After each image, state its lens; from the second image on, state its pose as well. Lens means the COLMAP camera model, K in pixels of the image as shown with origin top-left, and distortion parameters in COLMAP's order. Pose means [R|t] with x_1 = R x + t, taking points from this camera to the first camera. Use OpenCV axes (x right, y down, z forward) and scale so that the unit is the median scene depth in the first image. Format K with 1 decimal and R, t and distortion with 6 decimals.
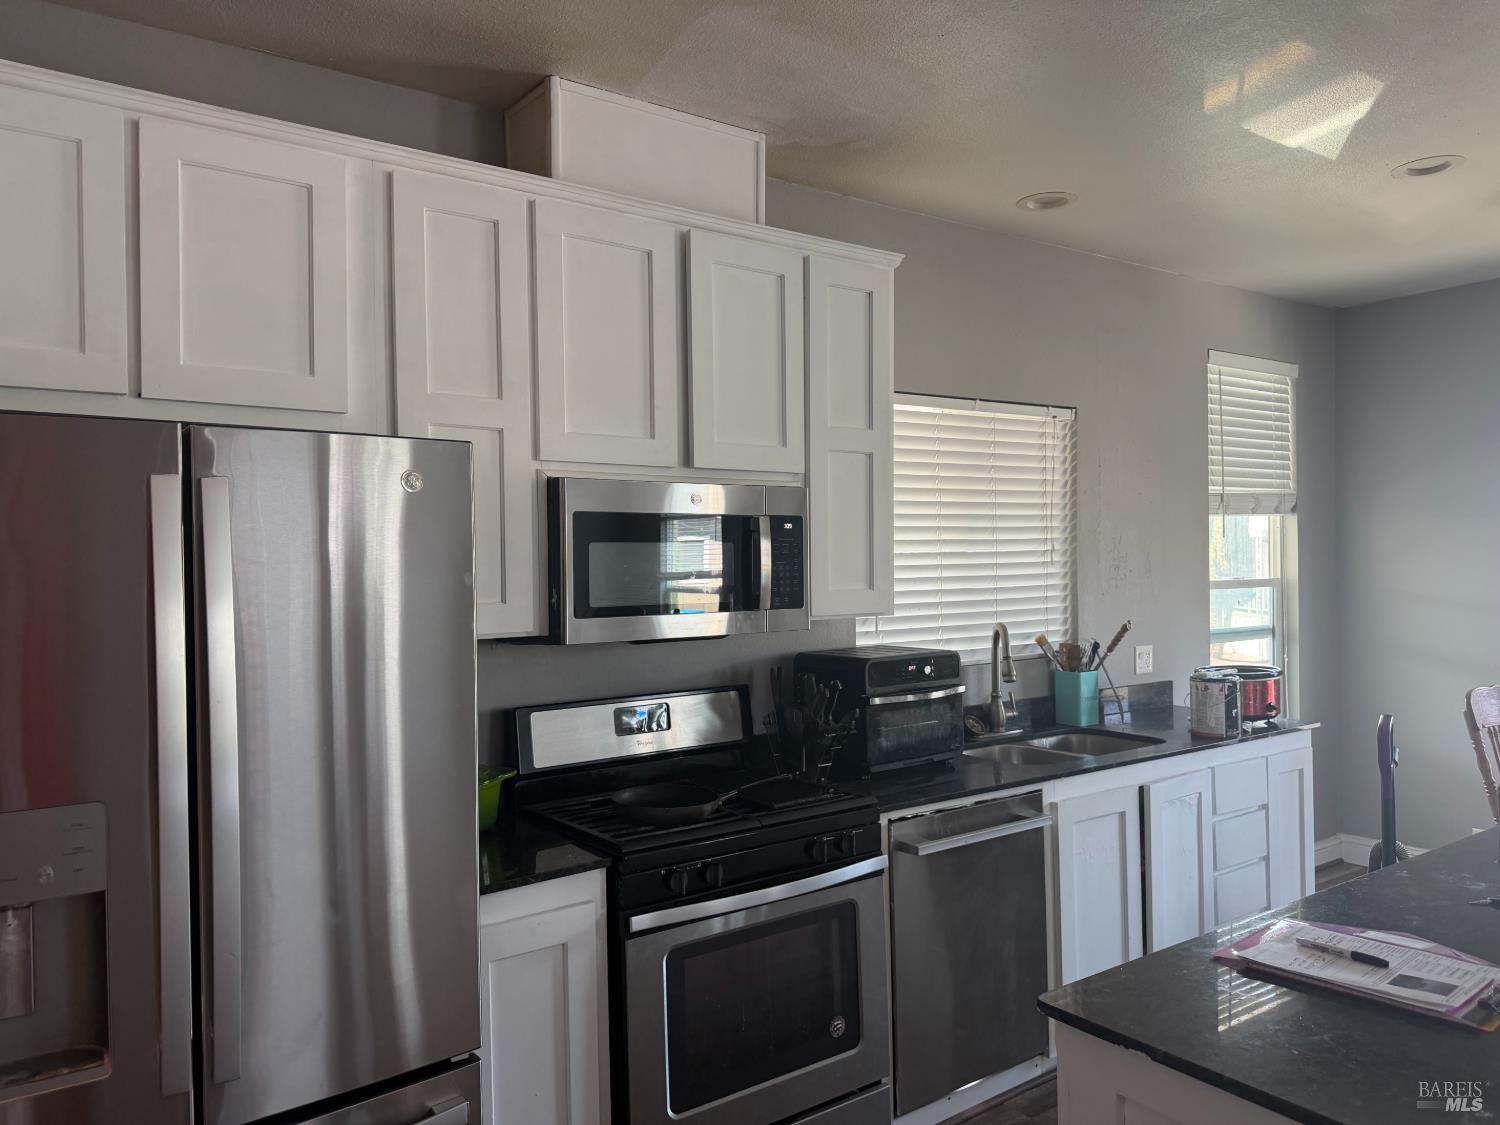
lens RADIAL K [[1054.9, 0, 750.0], [0, 1054.9, 562.5], [0, 0, 1]] dist [0.148242, -0.242675]
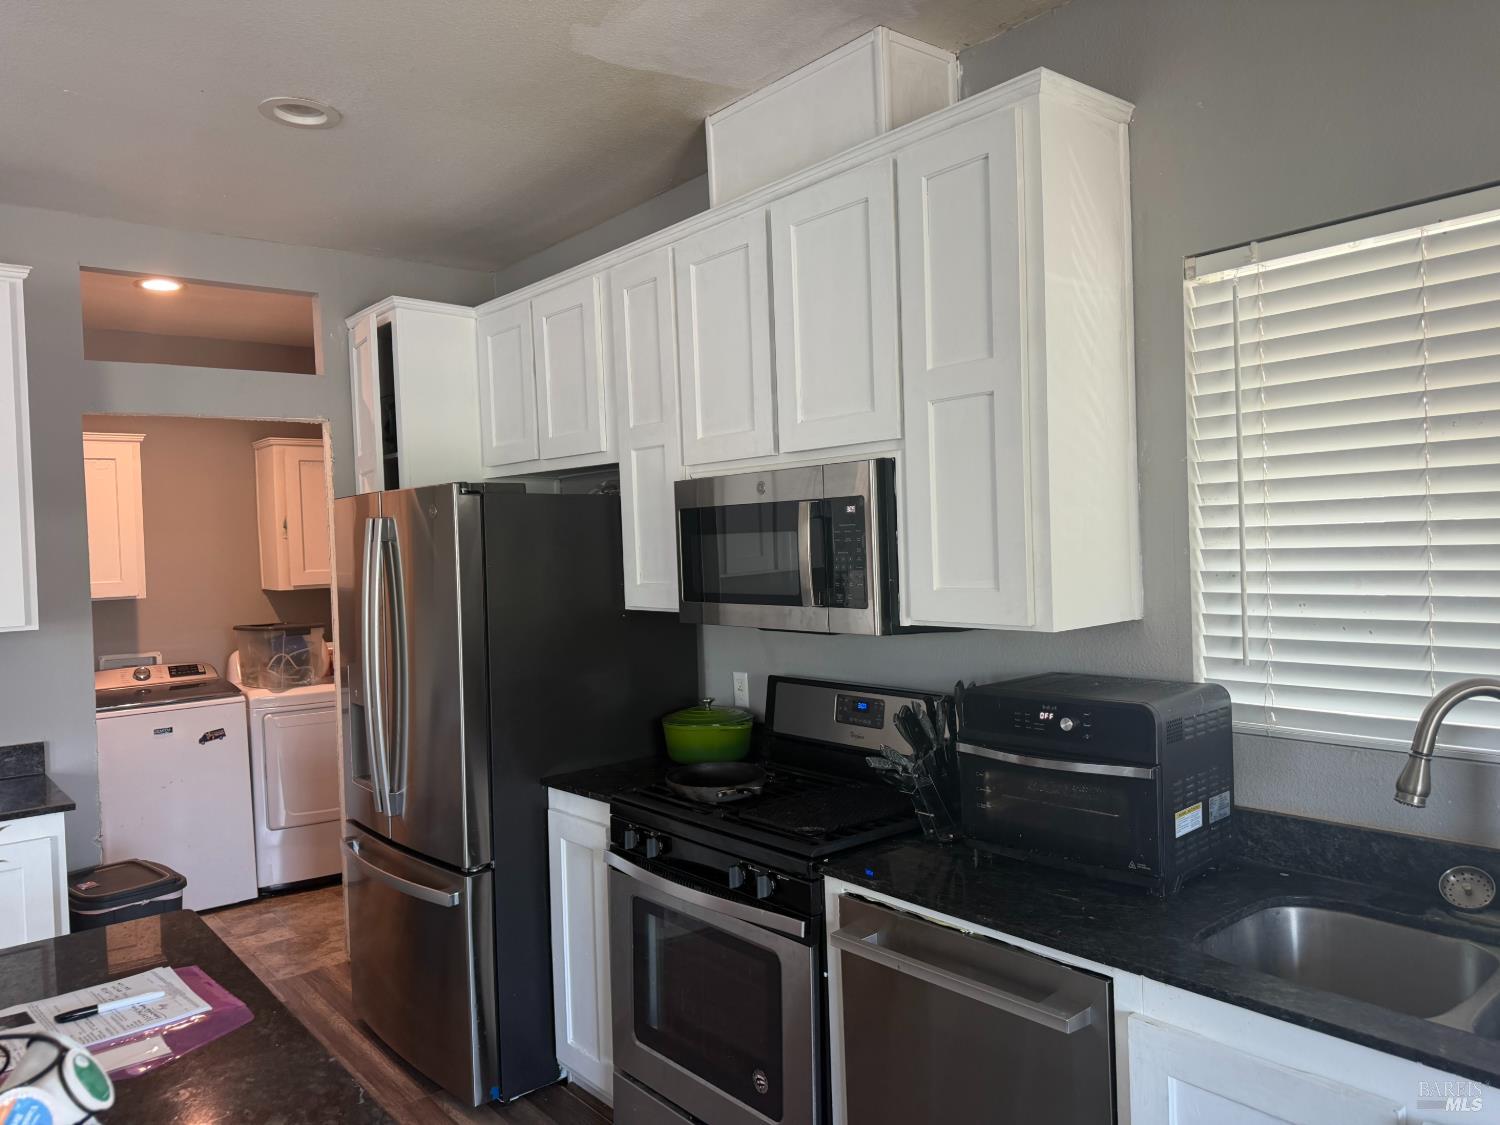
lens RADIAL K [[1054.9, 0, 750.0], [0, 1054.9, 562.5], [0, 0, 1]] dist [0.148242, -0.242675]
pose [[0.071908, 0.035200, -0.996790, 0.872774], [0.034709, 0.998683, 0.037771, -0.027025], [0.996807, -0.037314, 0.070591, 0.867335]]
